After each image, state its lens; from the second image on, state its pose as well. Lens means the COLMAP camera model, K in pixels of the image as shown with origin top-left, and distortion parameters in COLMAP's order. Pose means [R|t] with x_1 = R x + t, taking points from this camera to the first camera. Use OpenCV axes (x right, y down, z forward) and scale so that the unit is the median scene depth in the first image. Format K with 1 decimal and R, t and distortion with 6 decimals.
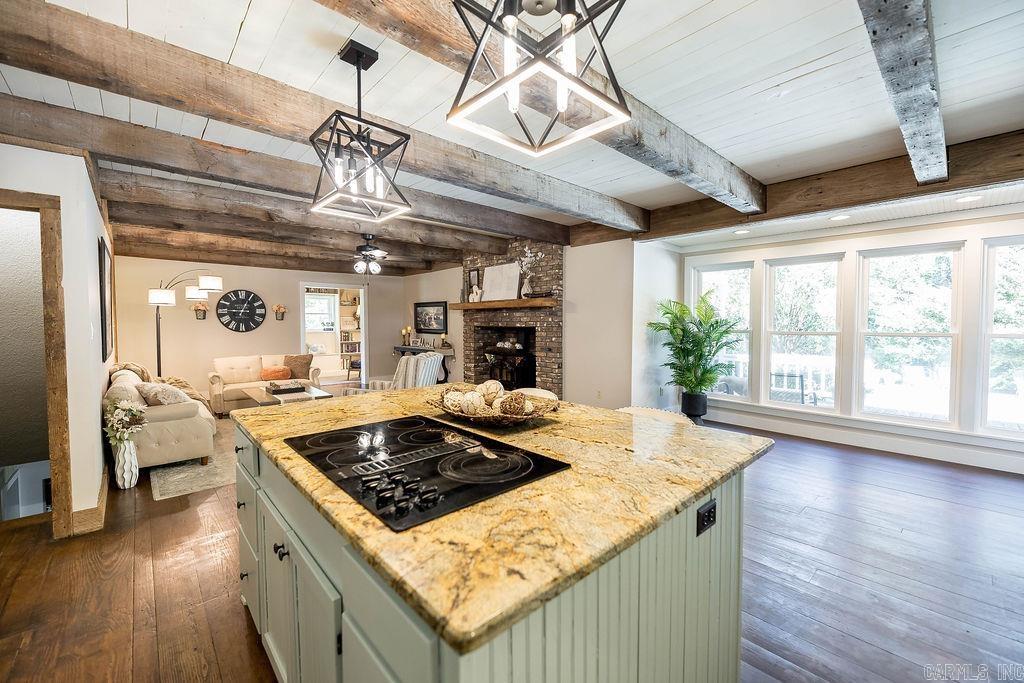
lens RADIAL K [[412.5, 0, 511.3], [0, 412.5, 336.9], [0, 0, 1]] dist [-0.002041, -0.000570]
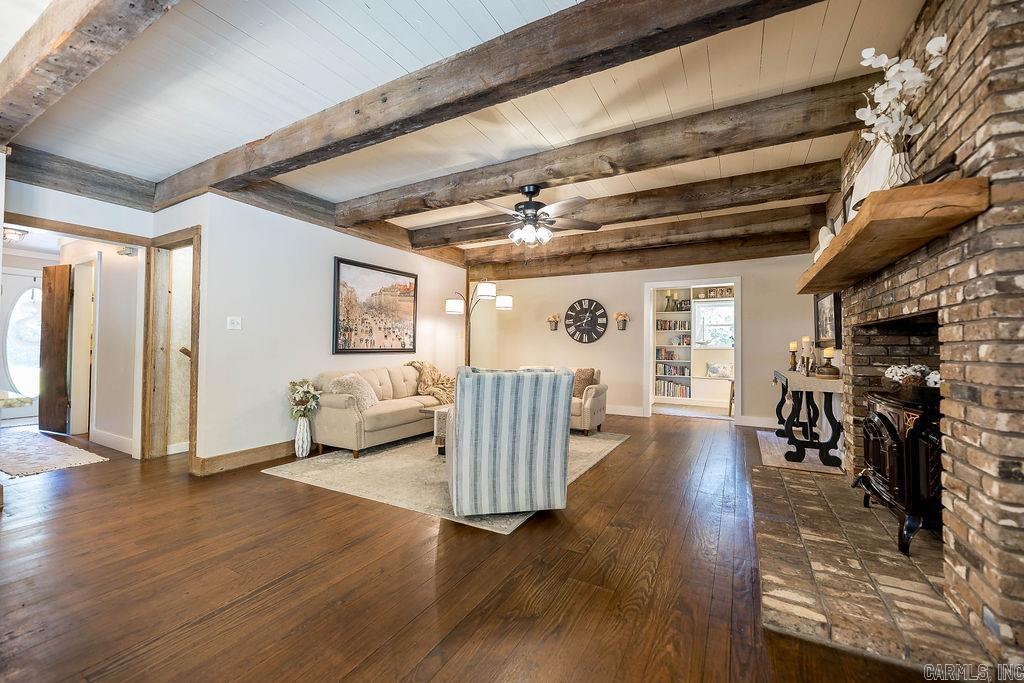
lens RADIAL K [[412.5, 0, 511.3], [0, 412.5, 340.3], [0, 0, 1]] dist [-0.002041, -0.000570]
pose [[0.320209, -0.011448, -0.947278, 0.193673], [-0.039974, 0.998873, -0.025584, 0.013099], [0.946503, 0.046058, 0.319390, 0.538264]]
